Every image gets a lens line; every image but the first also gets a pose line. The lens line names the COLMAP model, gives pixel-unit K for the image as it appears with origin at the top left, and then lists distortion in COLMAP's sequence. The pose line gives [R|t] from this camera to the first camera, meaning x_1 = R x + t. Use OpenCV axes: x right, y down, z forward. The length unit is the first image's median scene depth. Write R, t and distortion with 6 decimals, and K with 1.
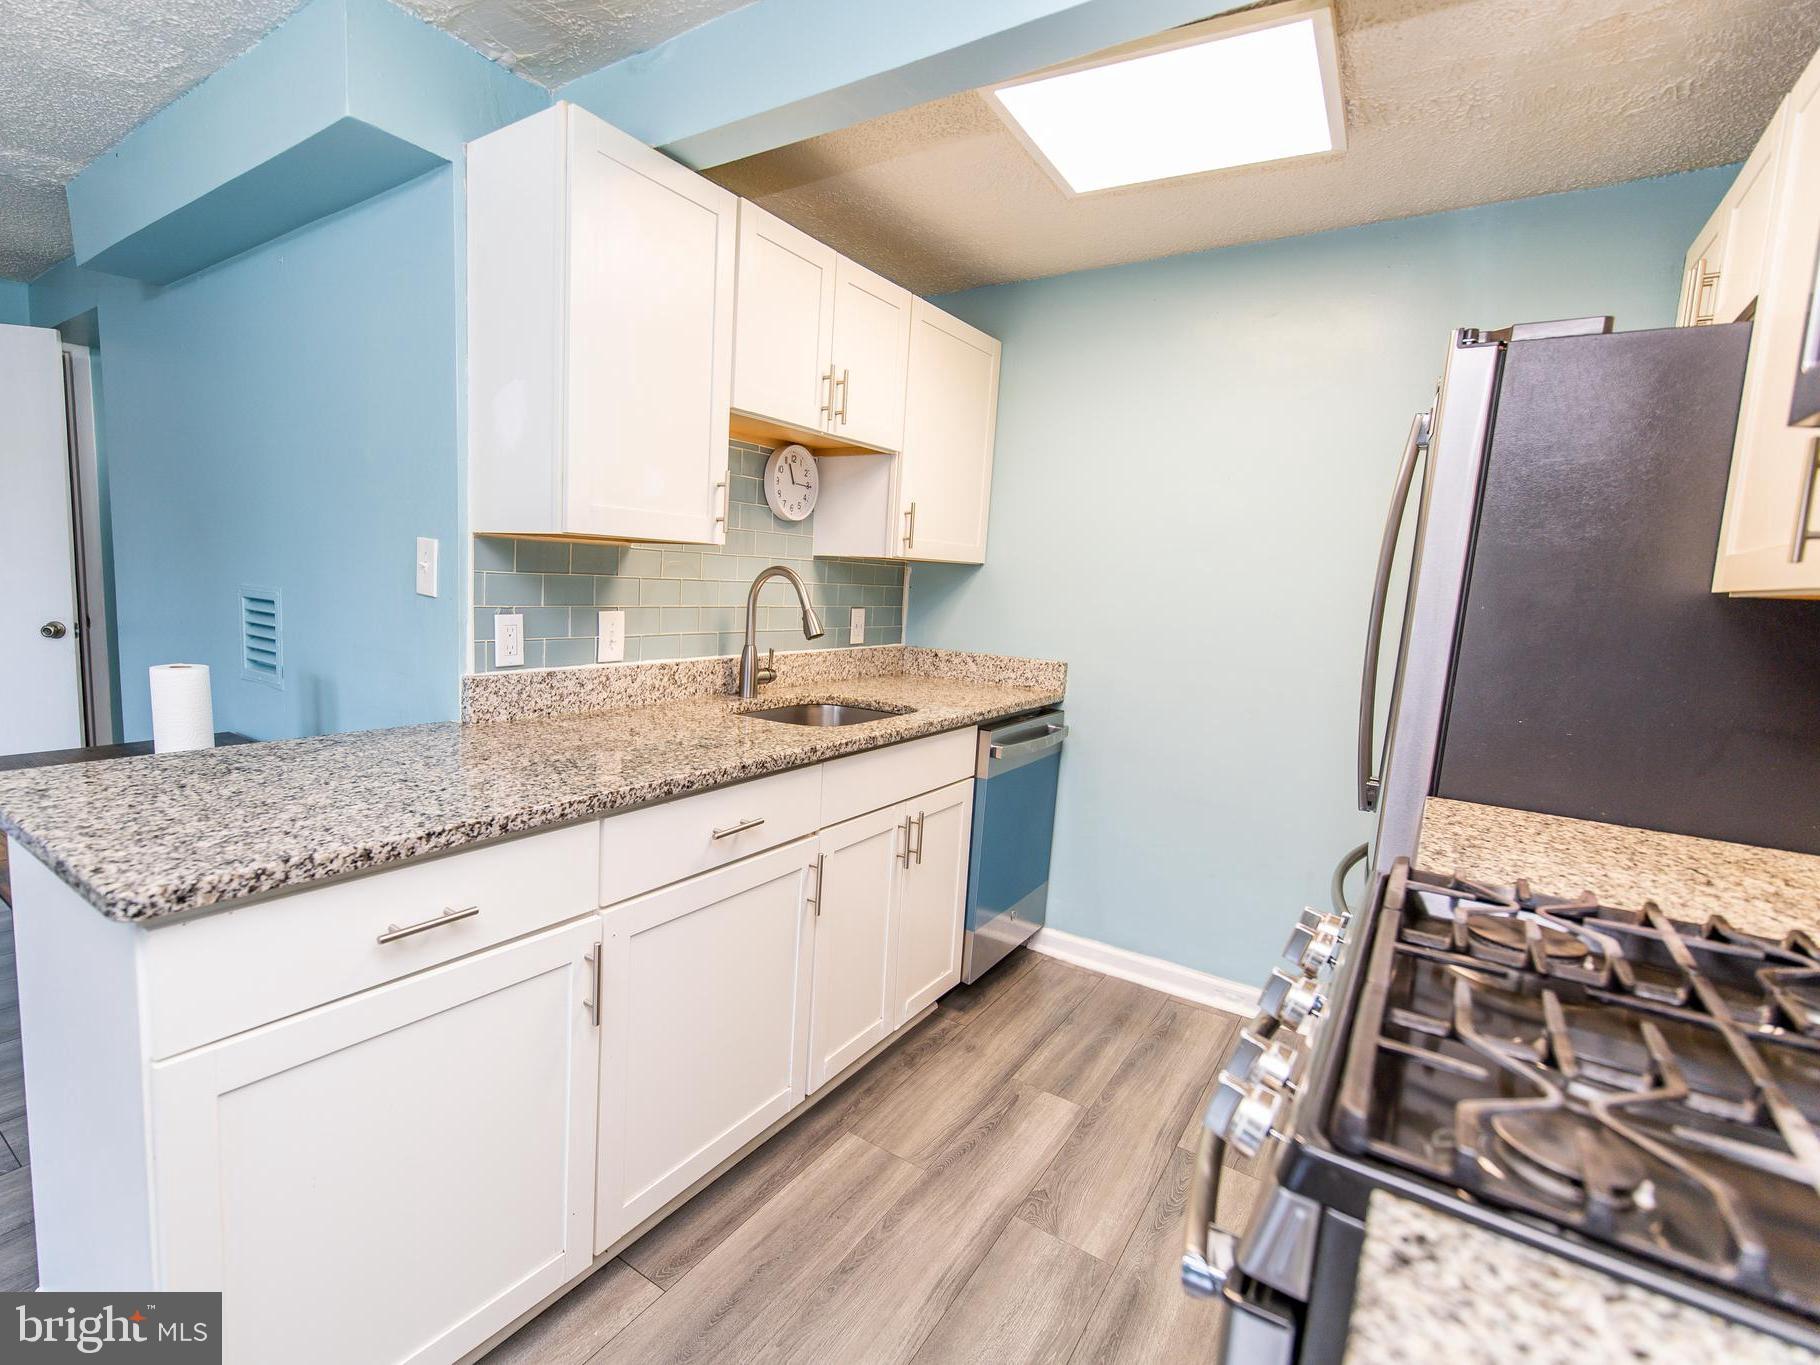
lens RADIAL K [[878.9, 0, 936.0], [0, 878.9, 710.0], [0, 0, 1]] dist [-0.001658, -0.000348]
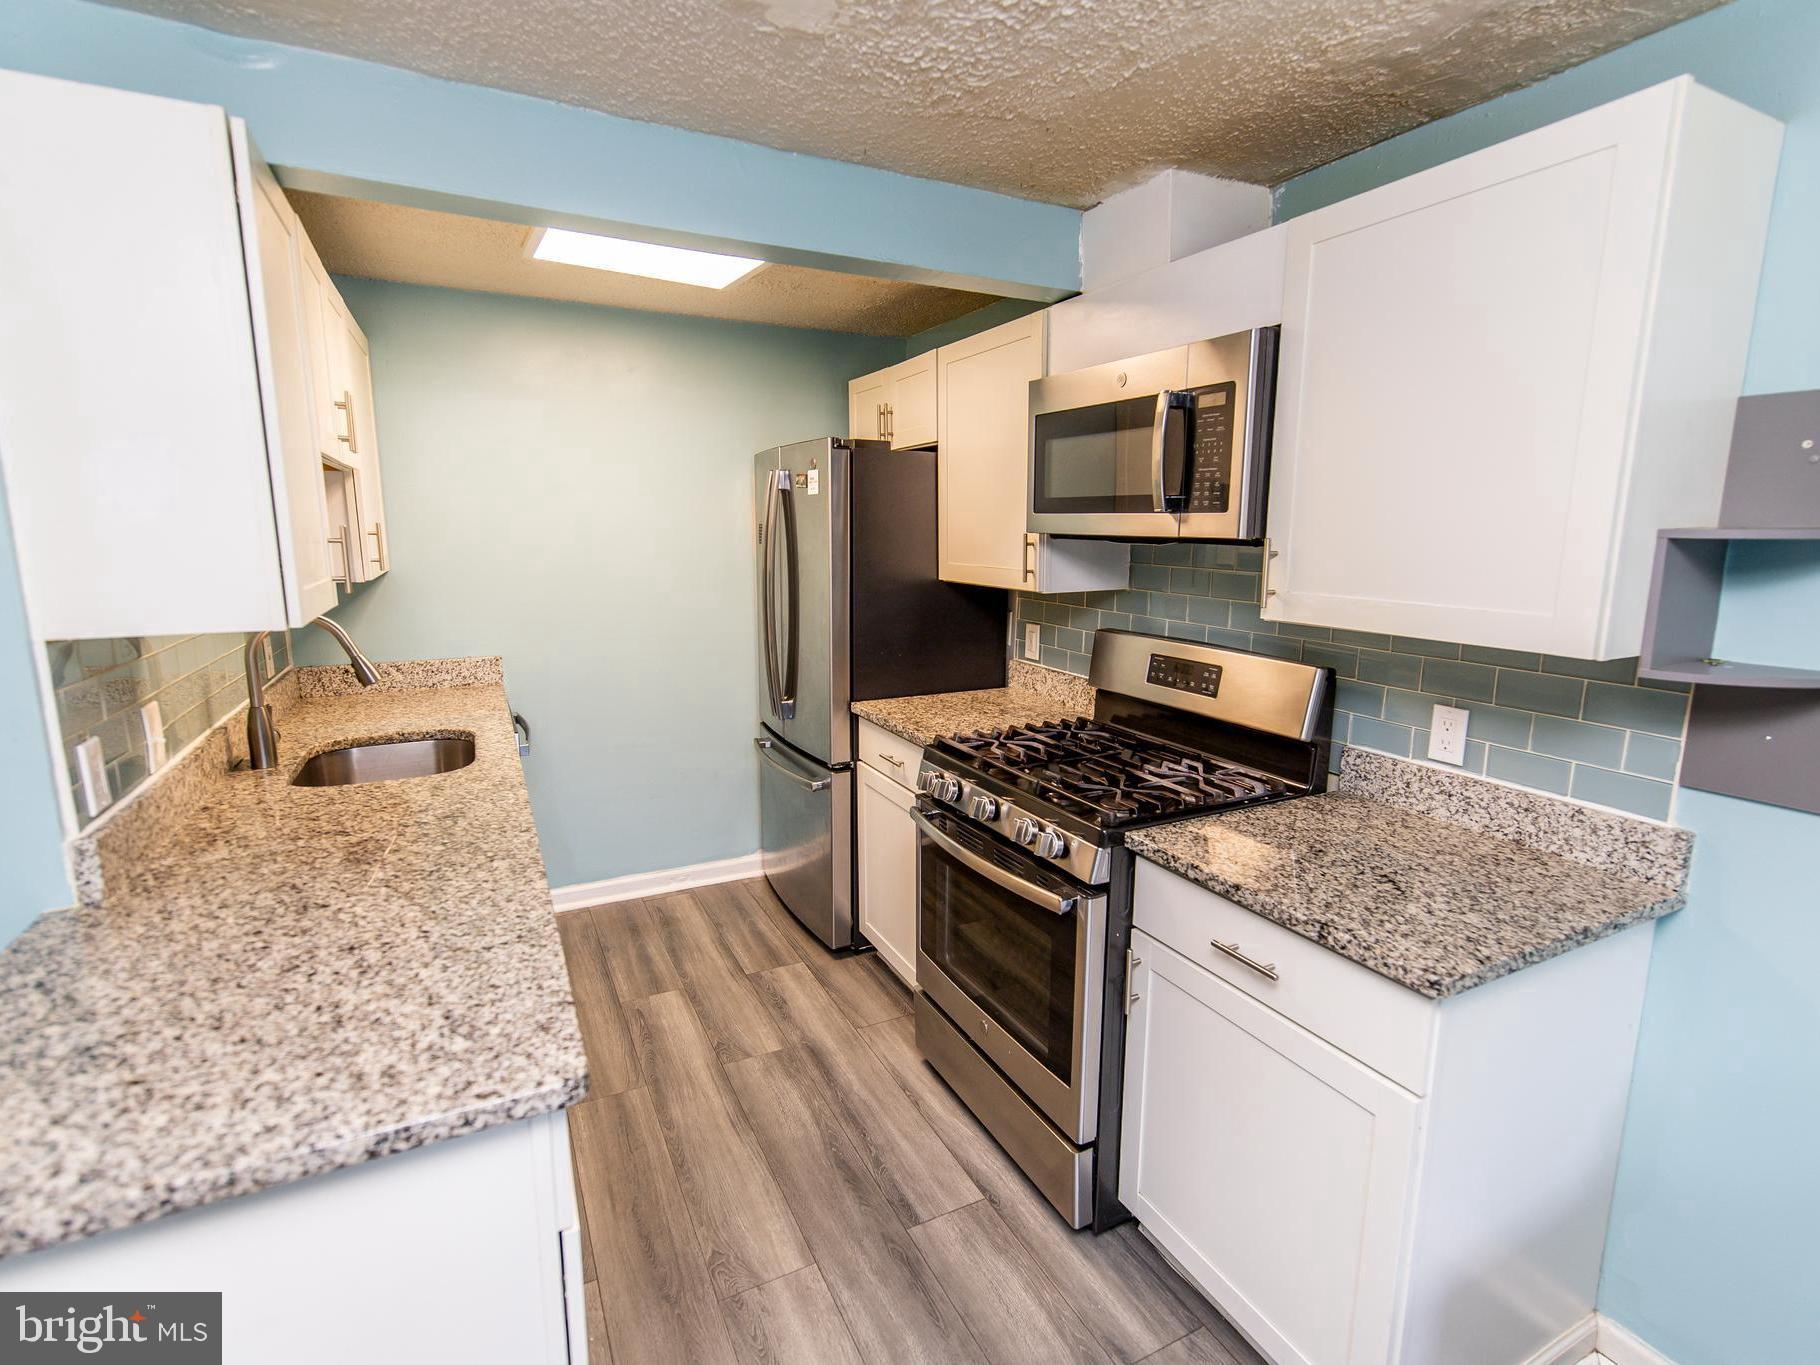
lens RADIAL K [[845.6, 0, 910.0], [0, 845.6, 682.5], [0, 0, 1]] dist [-0.000427, -0.000057]
pose [[0.468145, -0.207546, 0.858933, -0.766337], [0.135262, 0.977402, 0.162449, -0.181108], [-0.873238, 0.040132, 0.485639, 0.074086]]
